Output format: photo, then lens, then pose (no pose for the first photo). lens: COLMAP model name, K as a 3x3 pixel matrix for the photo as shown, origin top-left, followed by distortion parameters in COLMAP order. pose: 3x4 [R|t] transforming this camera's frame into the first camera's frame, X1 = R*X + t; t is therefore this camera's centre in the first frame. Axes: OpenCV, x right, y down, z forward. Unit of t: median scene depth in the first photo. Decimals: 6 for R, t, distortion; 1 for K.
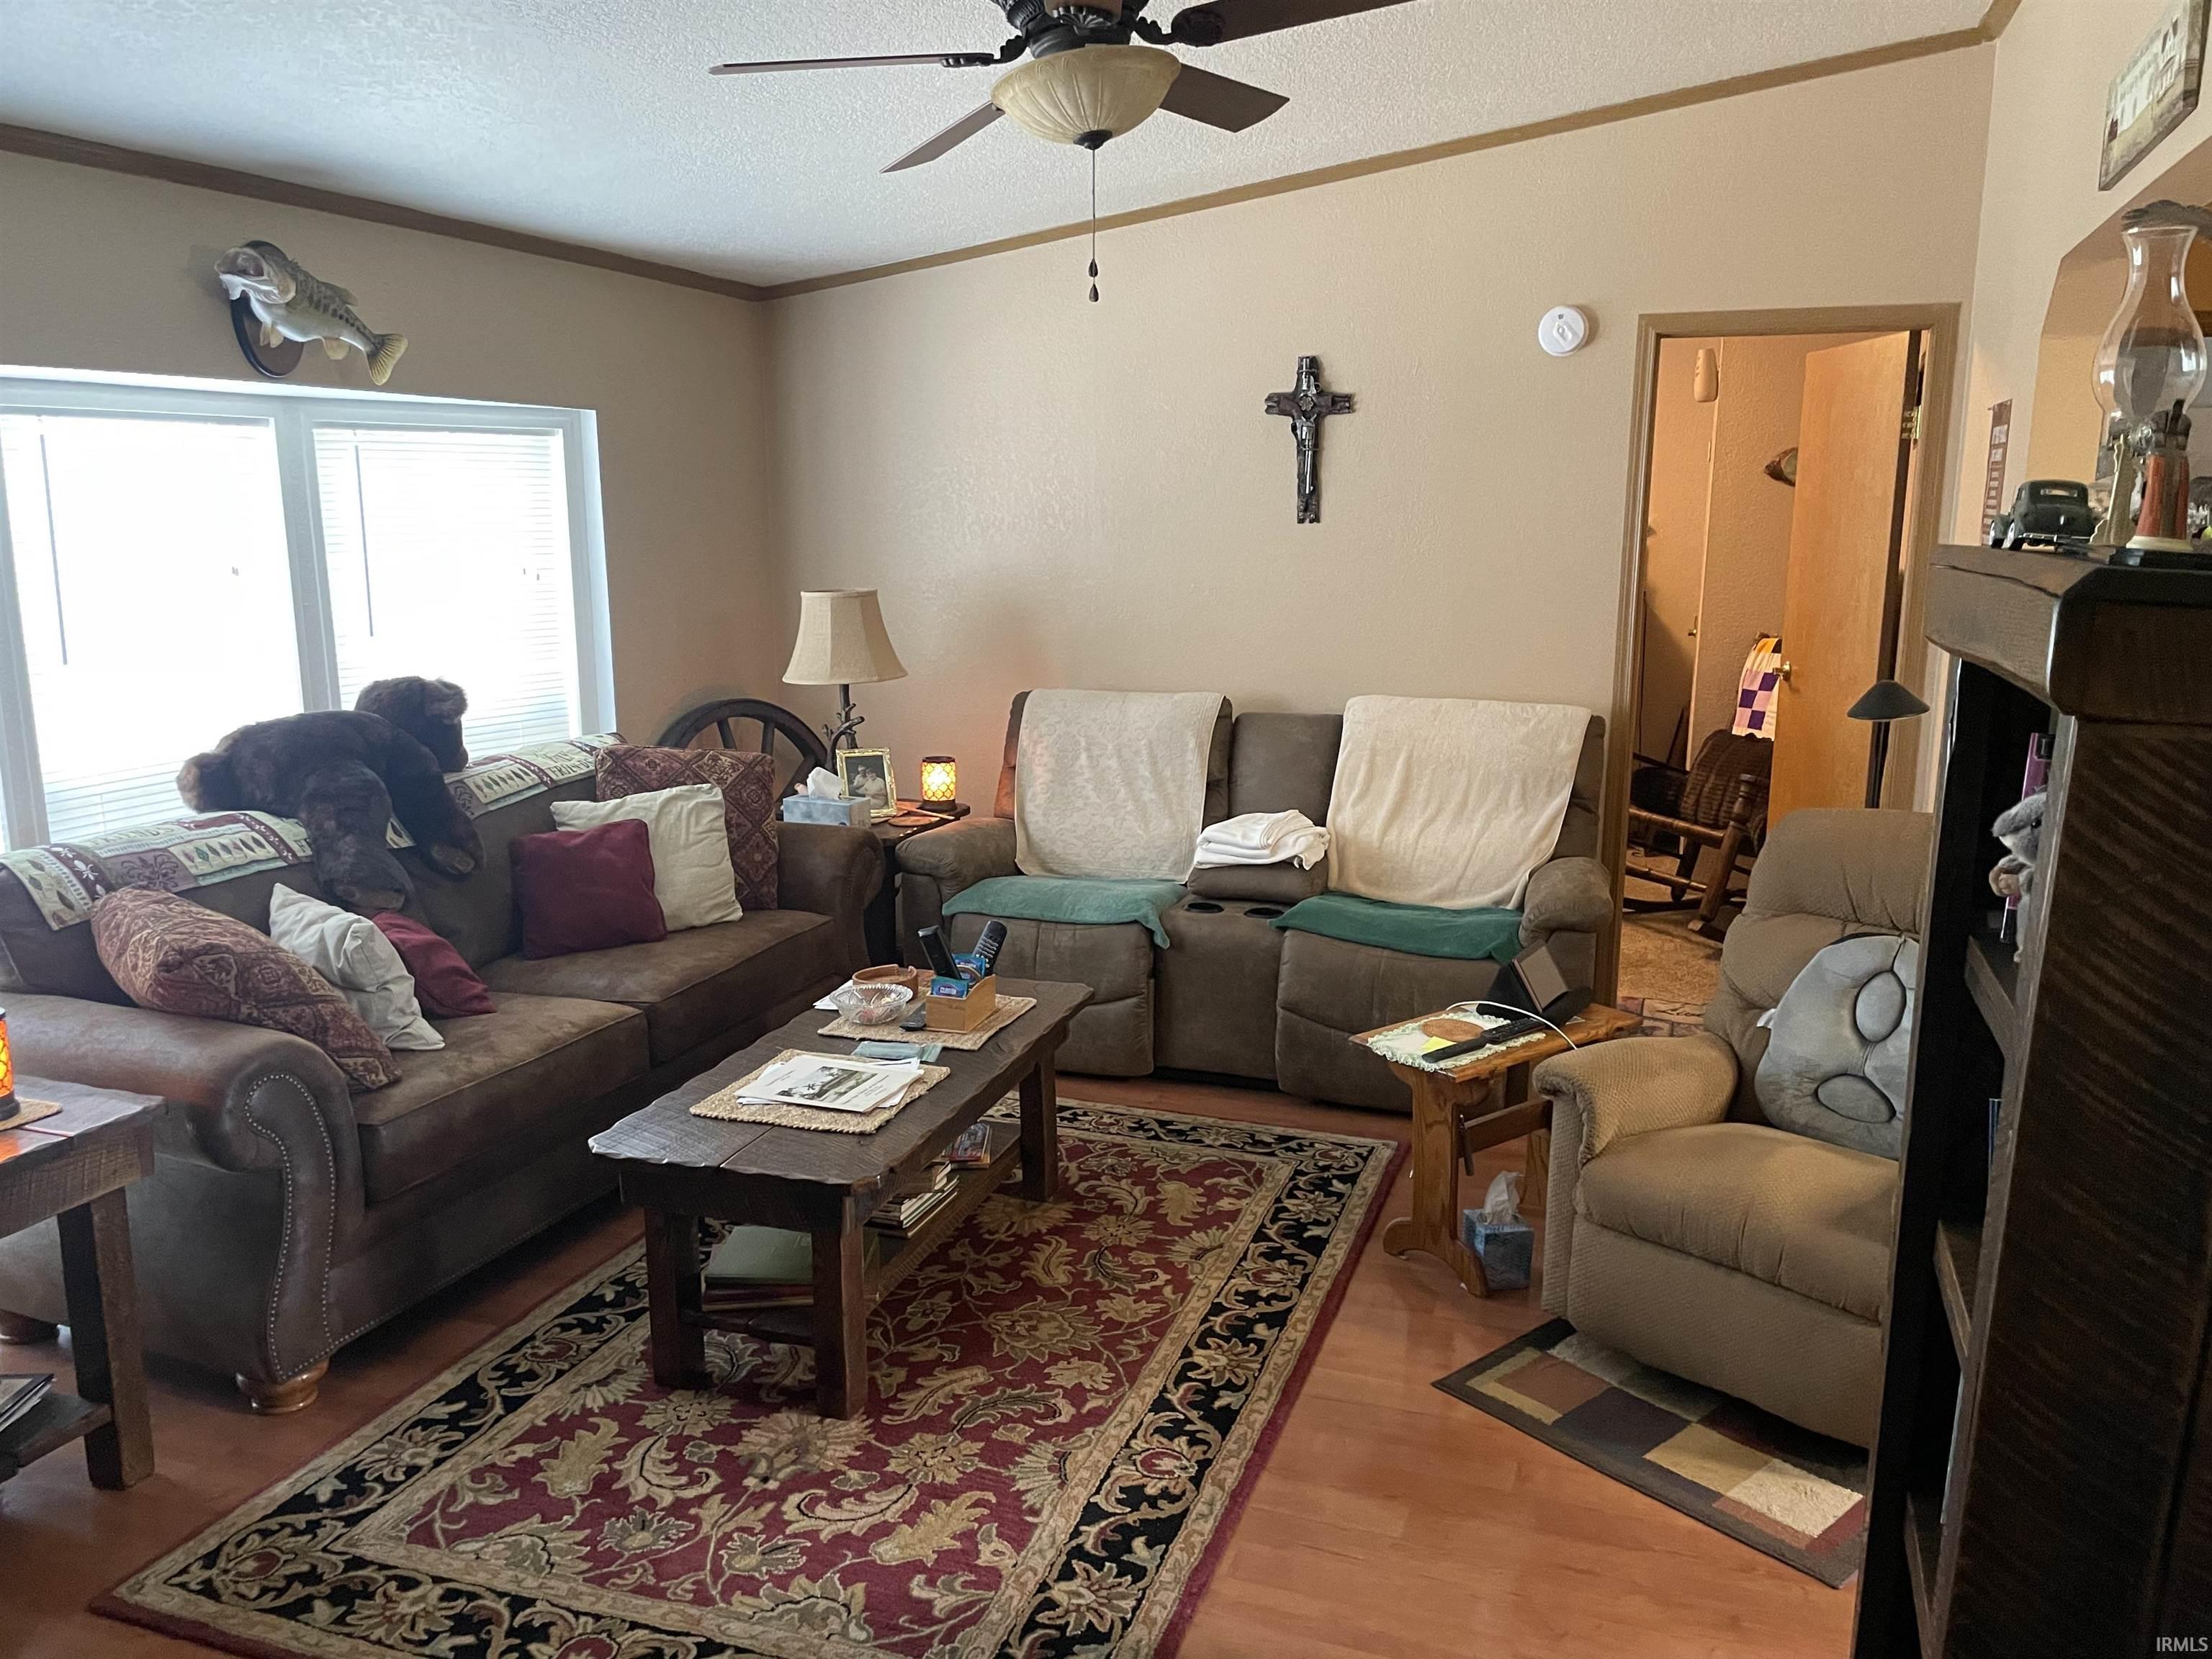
lens RADIAL K [[1654.7, 0, 1106.0], [0, 1654.7, 829.5], [0, 0, 1]] dist [0.089685, -0.107568]
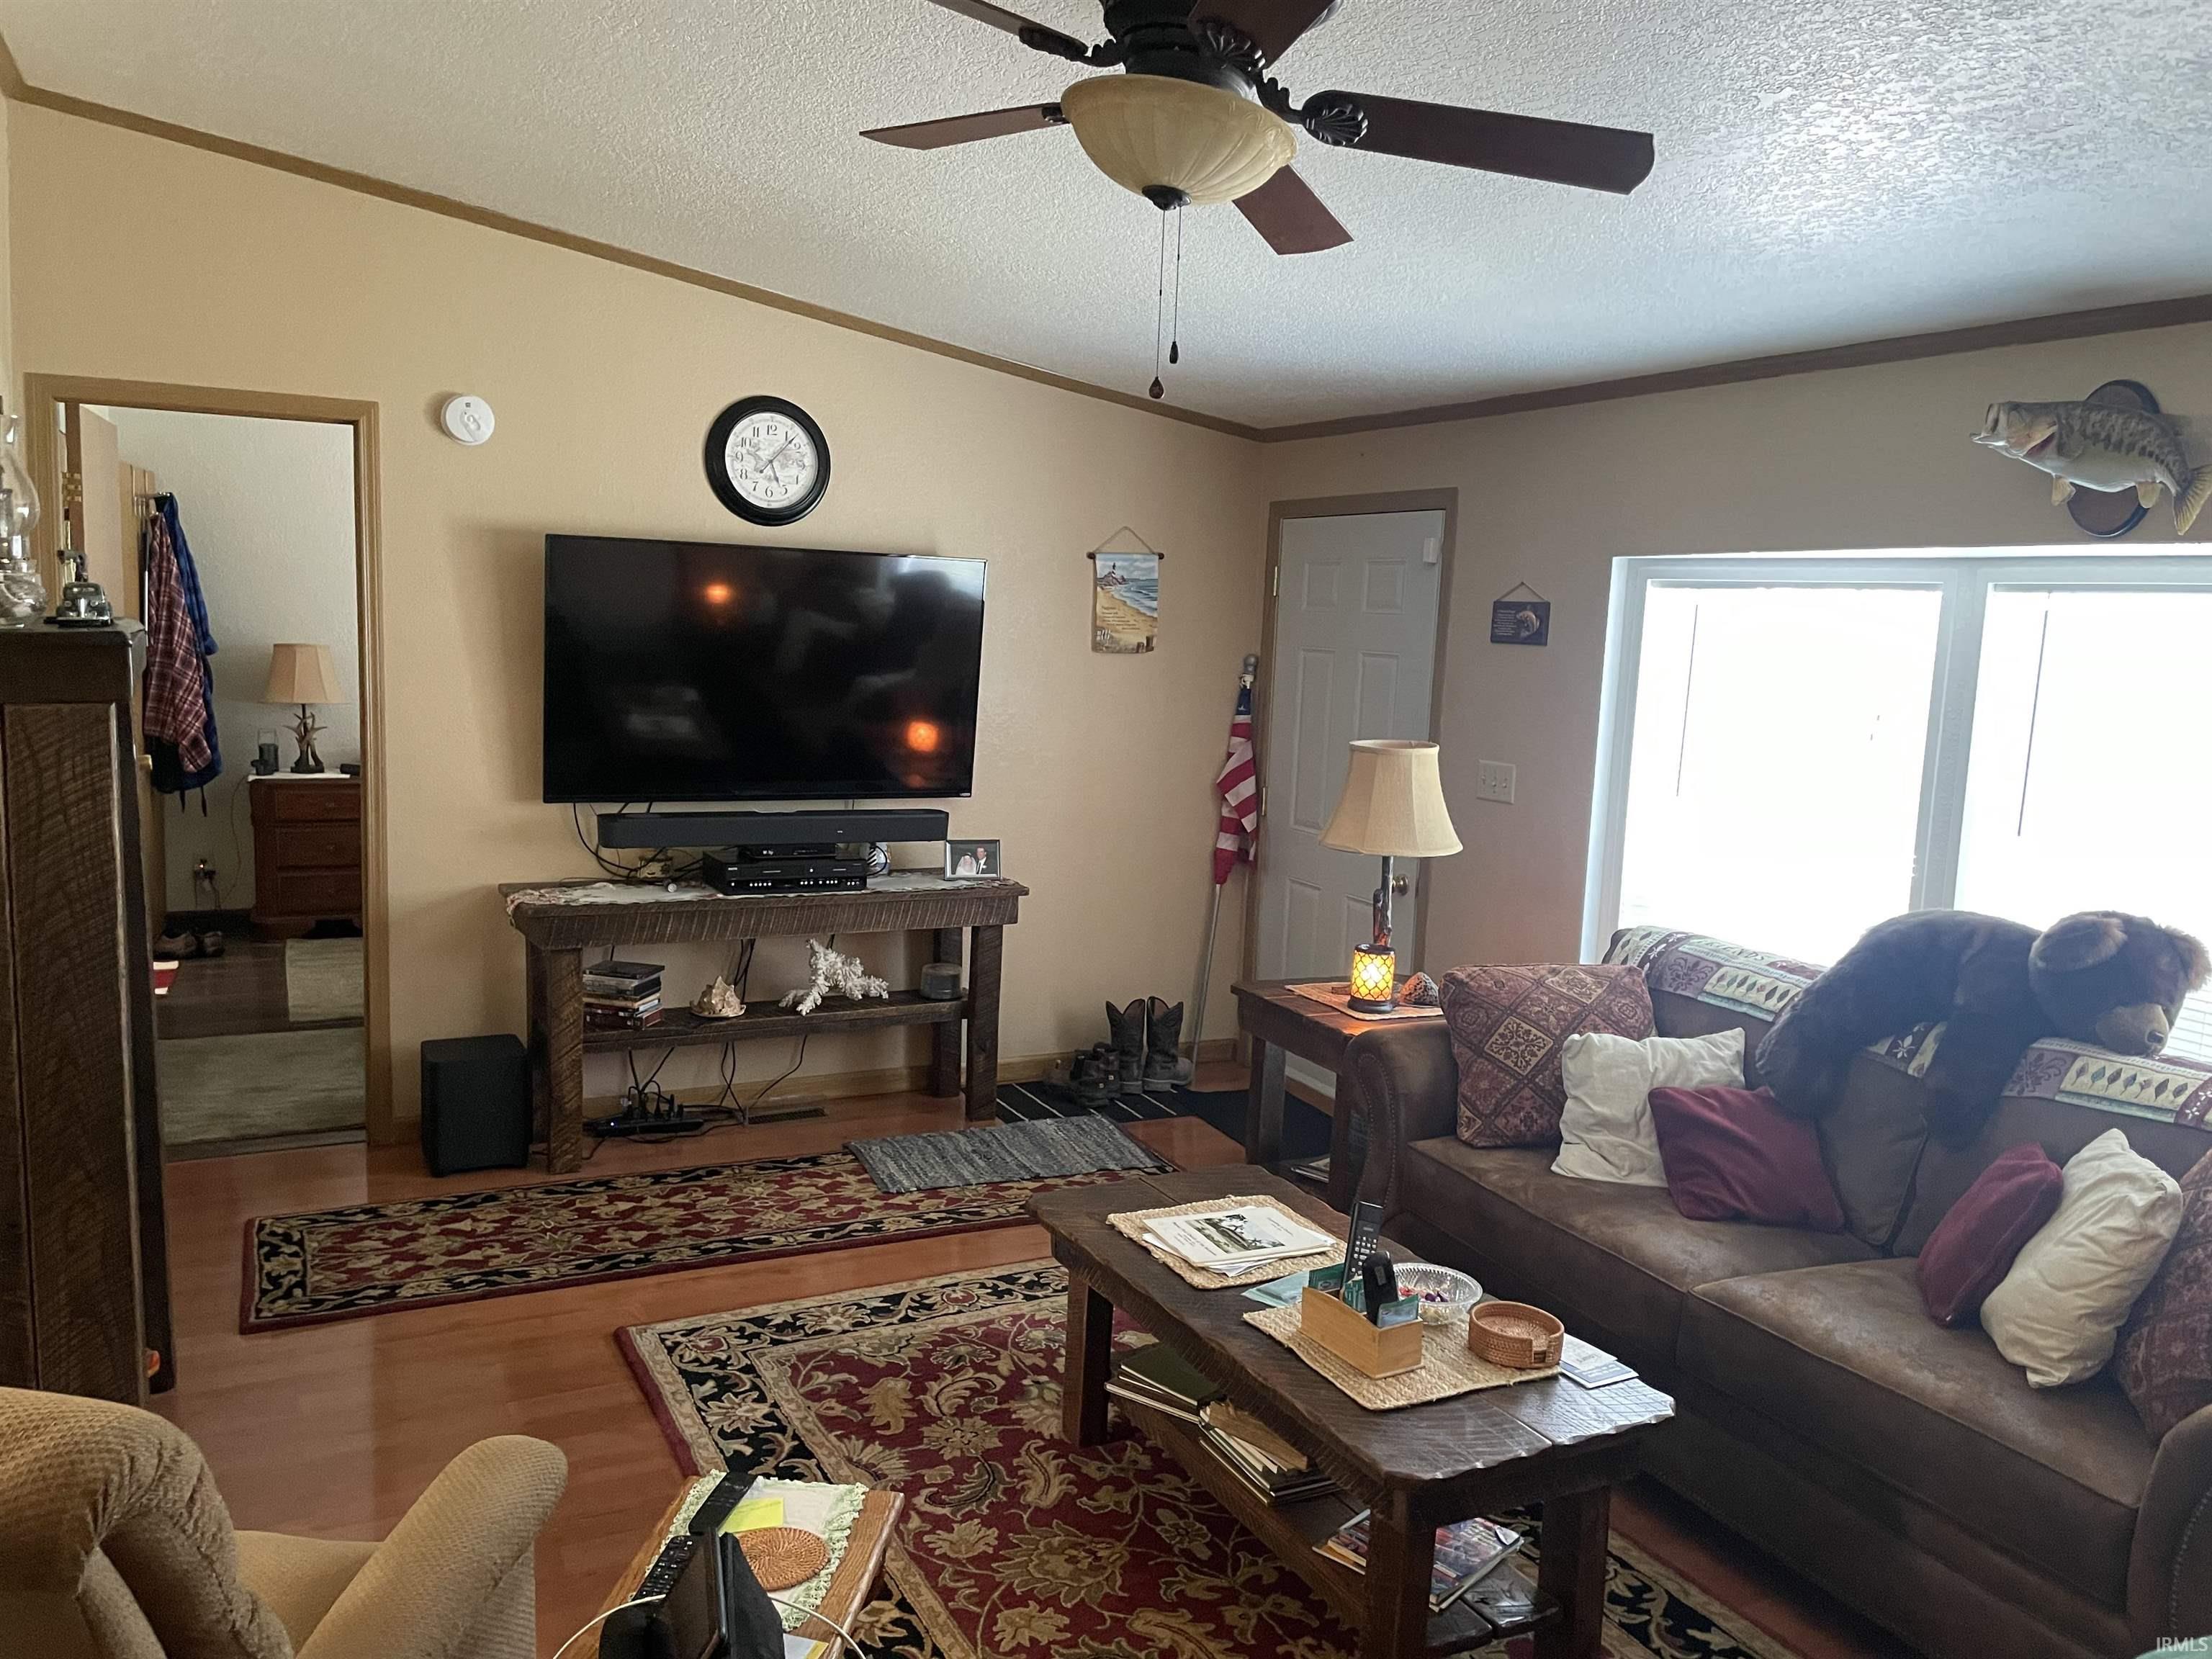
lens RADIAL K [[1654.7, 0, 1106.0], [0, 1654.7, 829.5], [0, 0, 1]] dist [0.089685, -0.107568]
pose [[-0.679668, 0.066750, -0.730476, 0.600303], [-0.181495, 0.949582, 0.255642, -0.318377], [0.710711, 0.306330, -0.633286, 1.534695]]
